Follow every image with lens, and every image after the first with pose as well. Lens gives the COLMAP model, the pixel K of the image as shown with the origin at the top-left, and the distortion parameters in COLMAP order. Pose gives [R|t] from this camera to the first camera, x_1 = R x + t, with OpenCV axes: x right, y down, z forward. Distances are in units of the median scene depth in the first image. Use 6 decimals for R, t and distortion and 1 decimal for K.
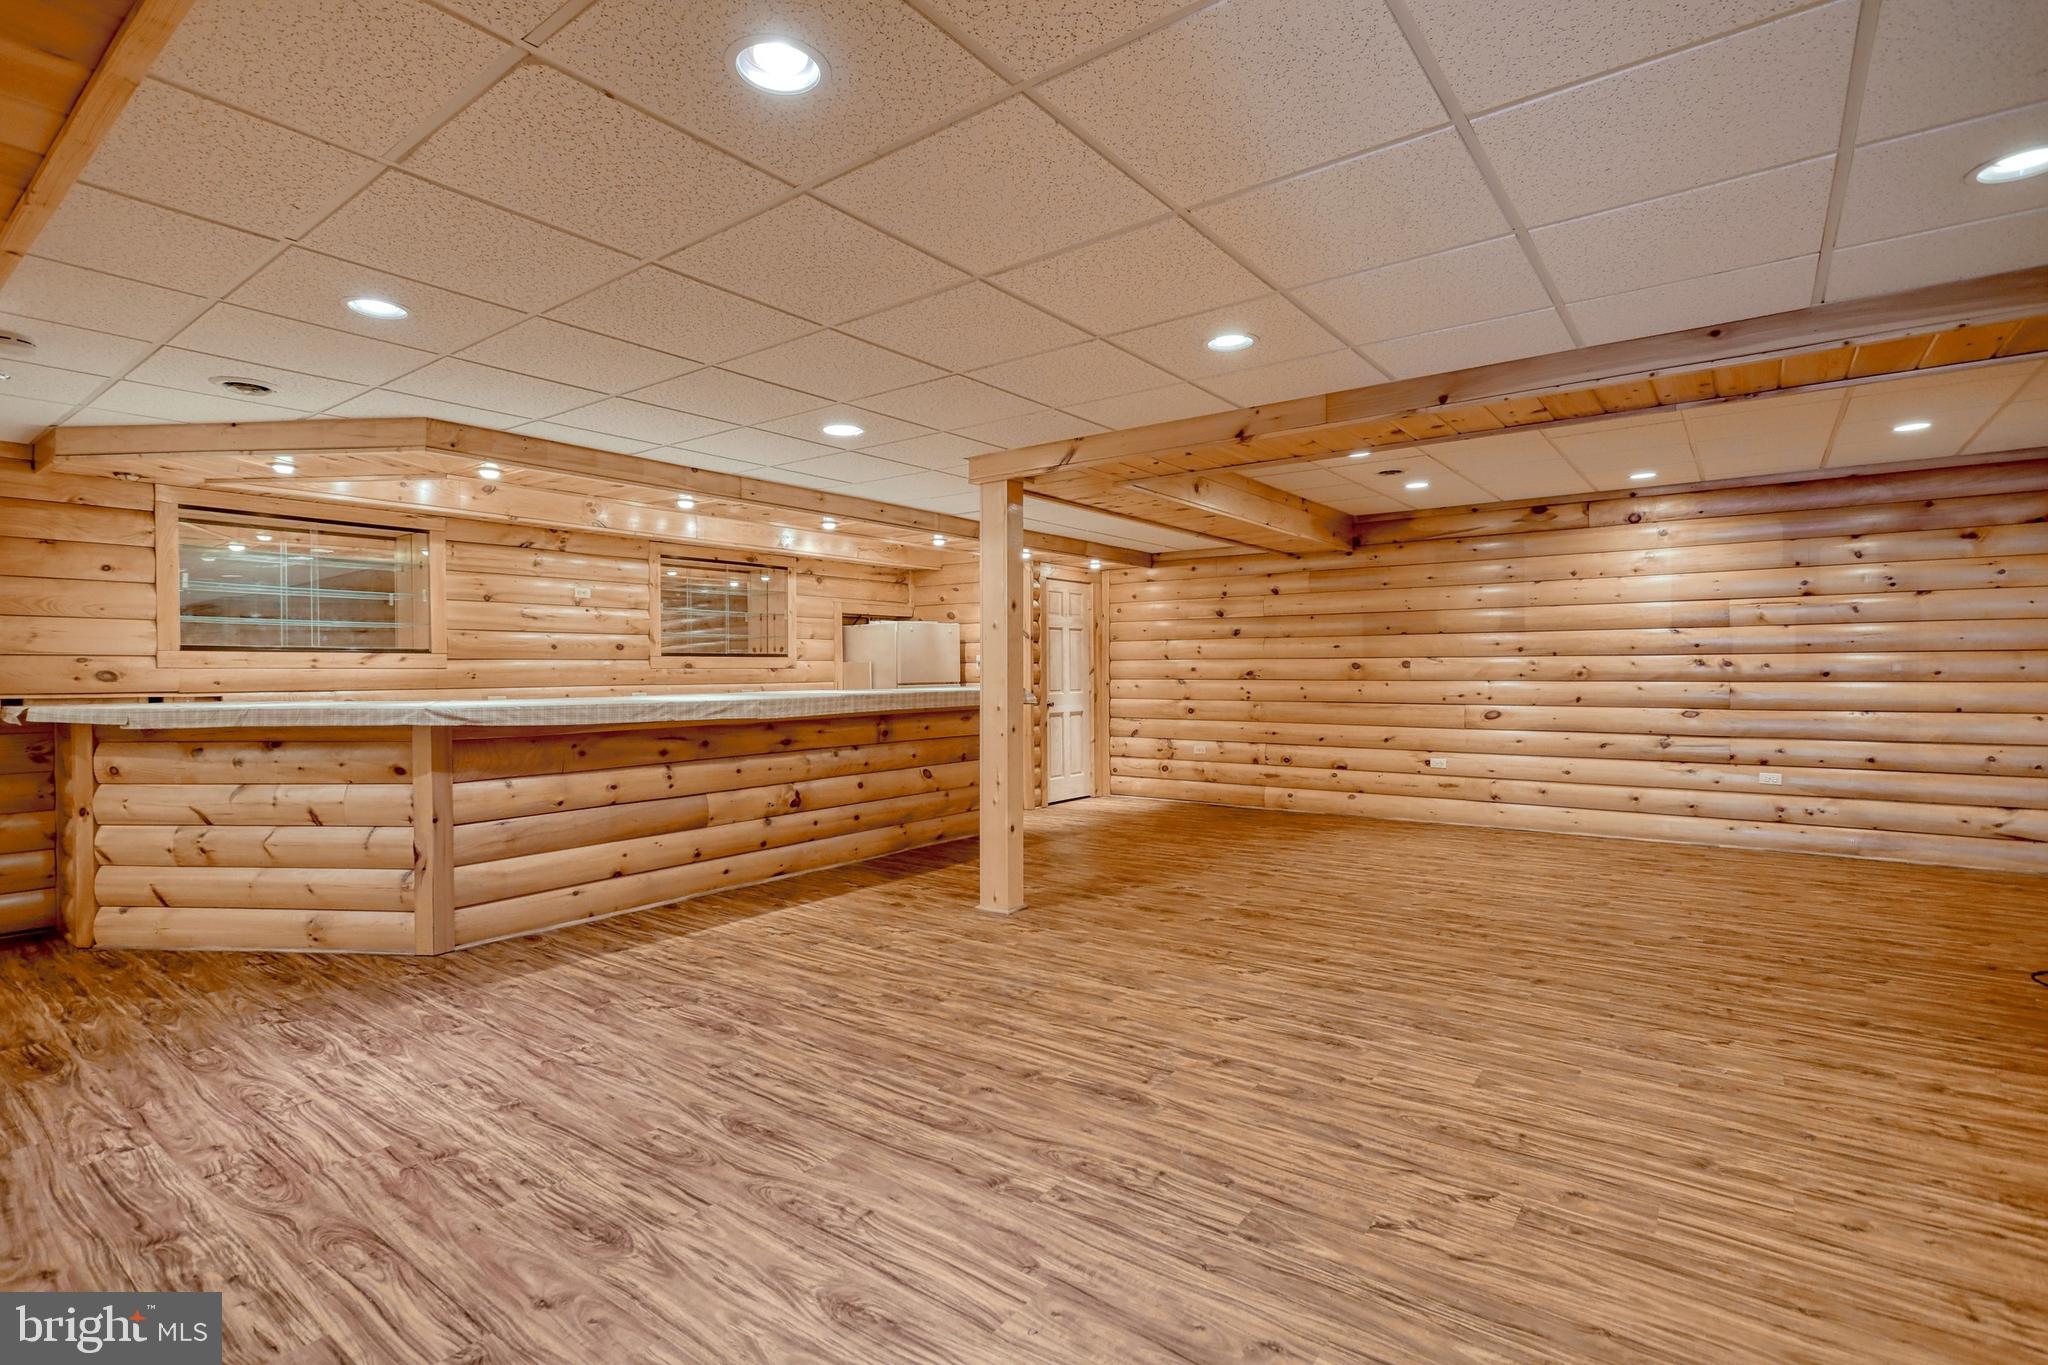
lens RADIAL K [[969.0, 0, 1021.1], [0, 969.0, 679.0], [0, 0, 1]] dist [-0.004923, 0.002515]
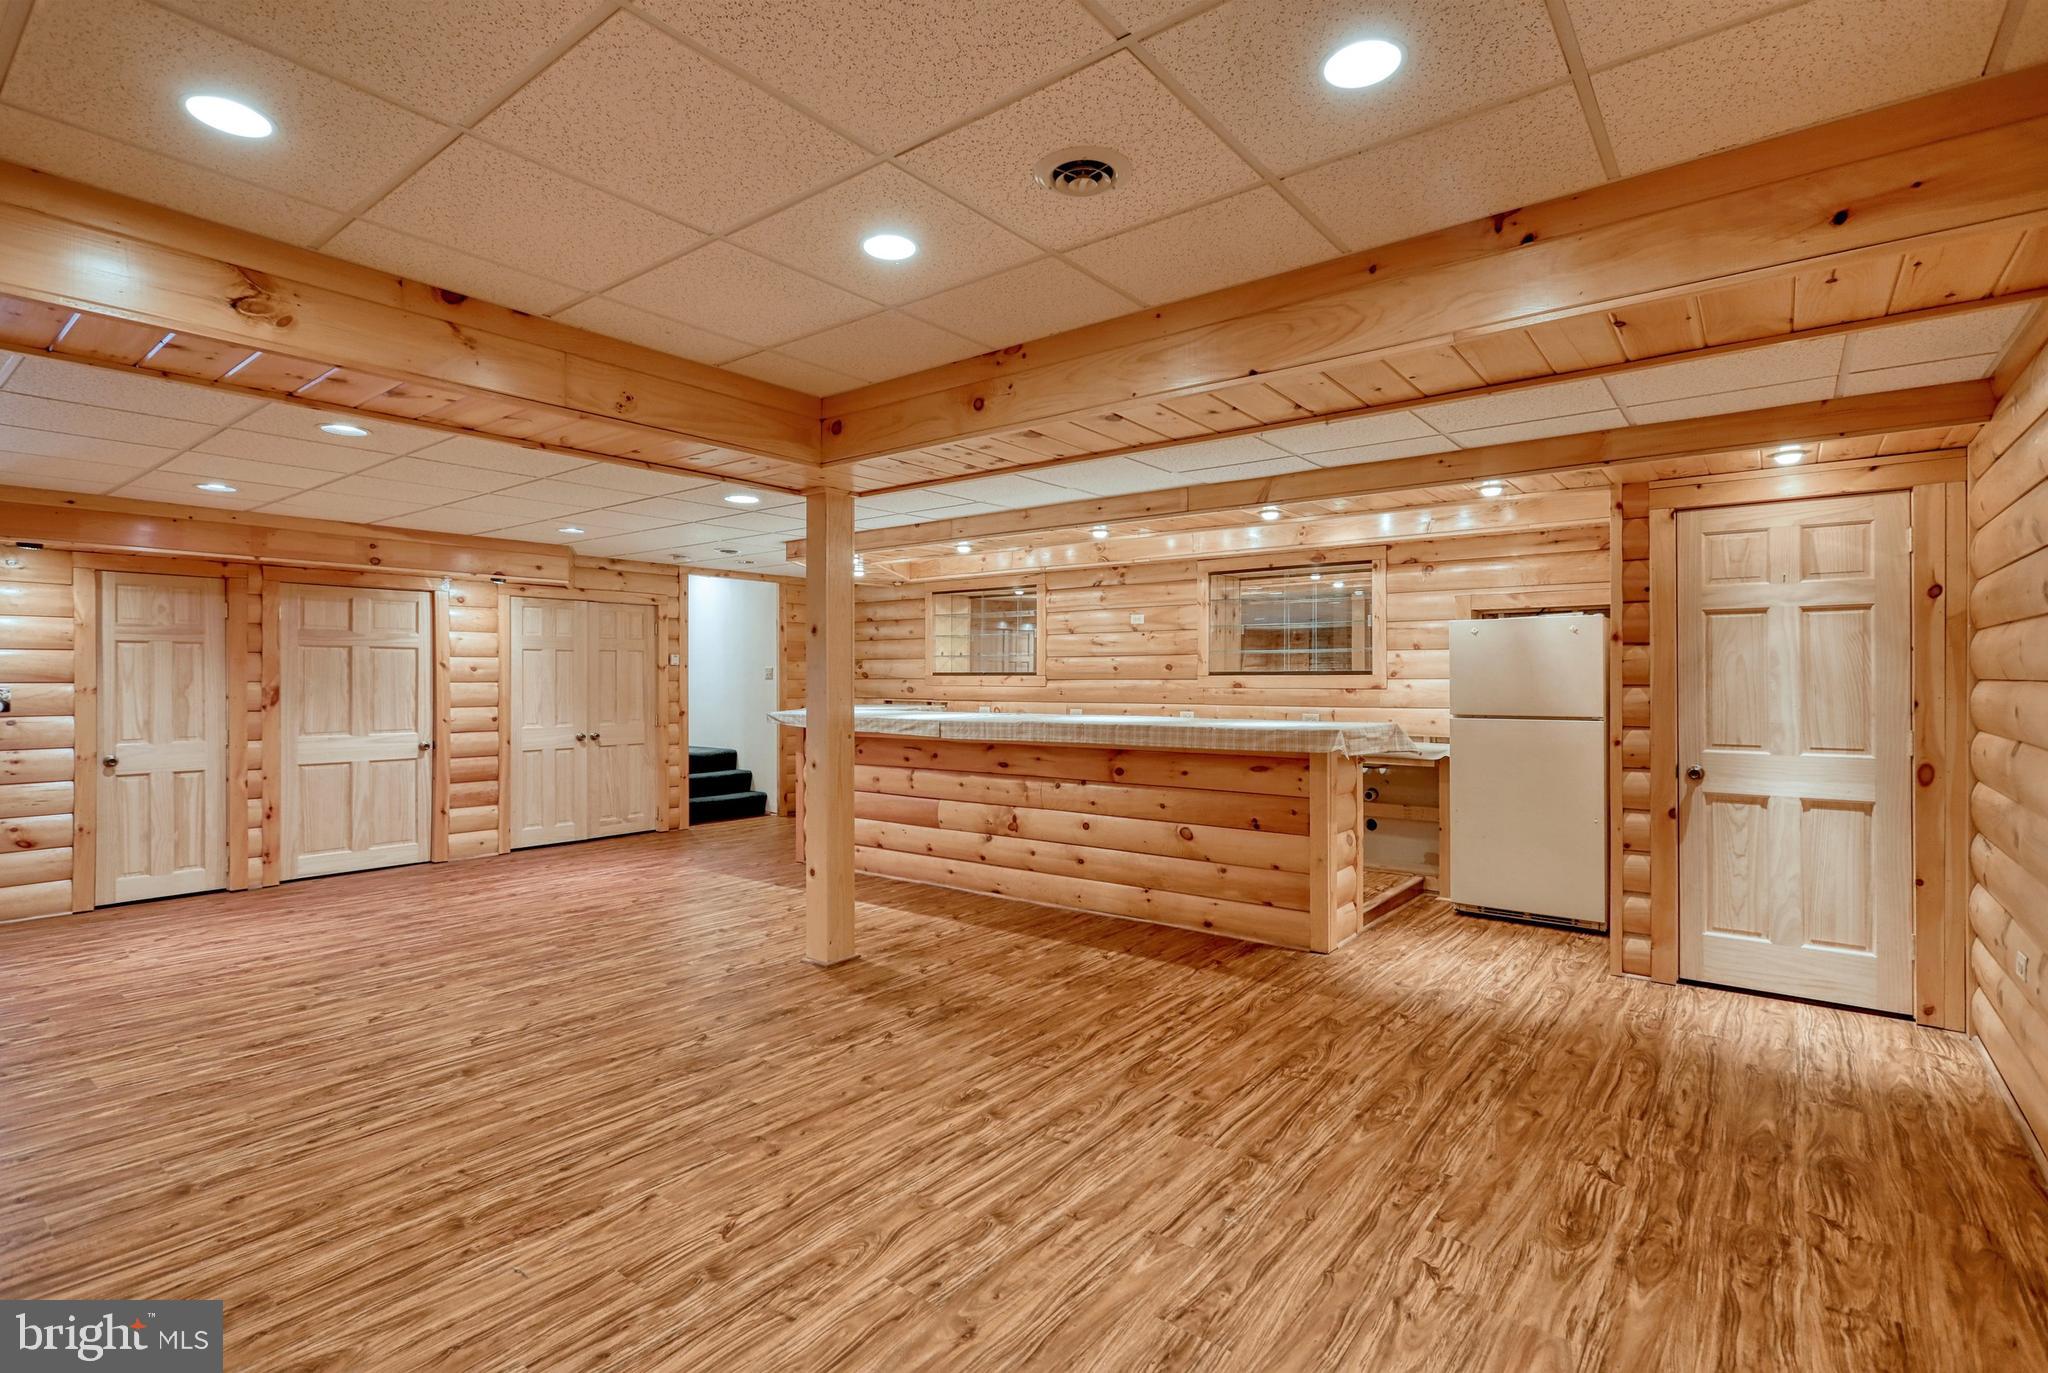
lens RADIAL K [[969.6, 0, 1020.8], [0, 969.6, 683.5], [0, 0, 1]] dist [-0.012005, 0.005060]
pose [[-0.013012, 0.011509, -0.999849, 1.007726], [-0.008073, 0.999900, 0.011614, -0.041589], [0.999883, 0.008223, -0.012918, 1.344117]]
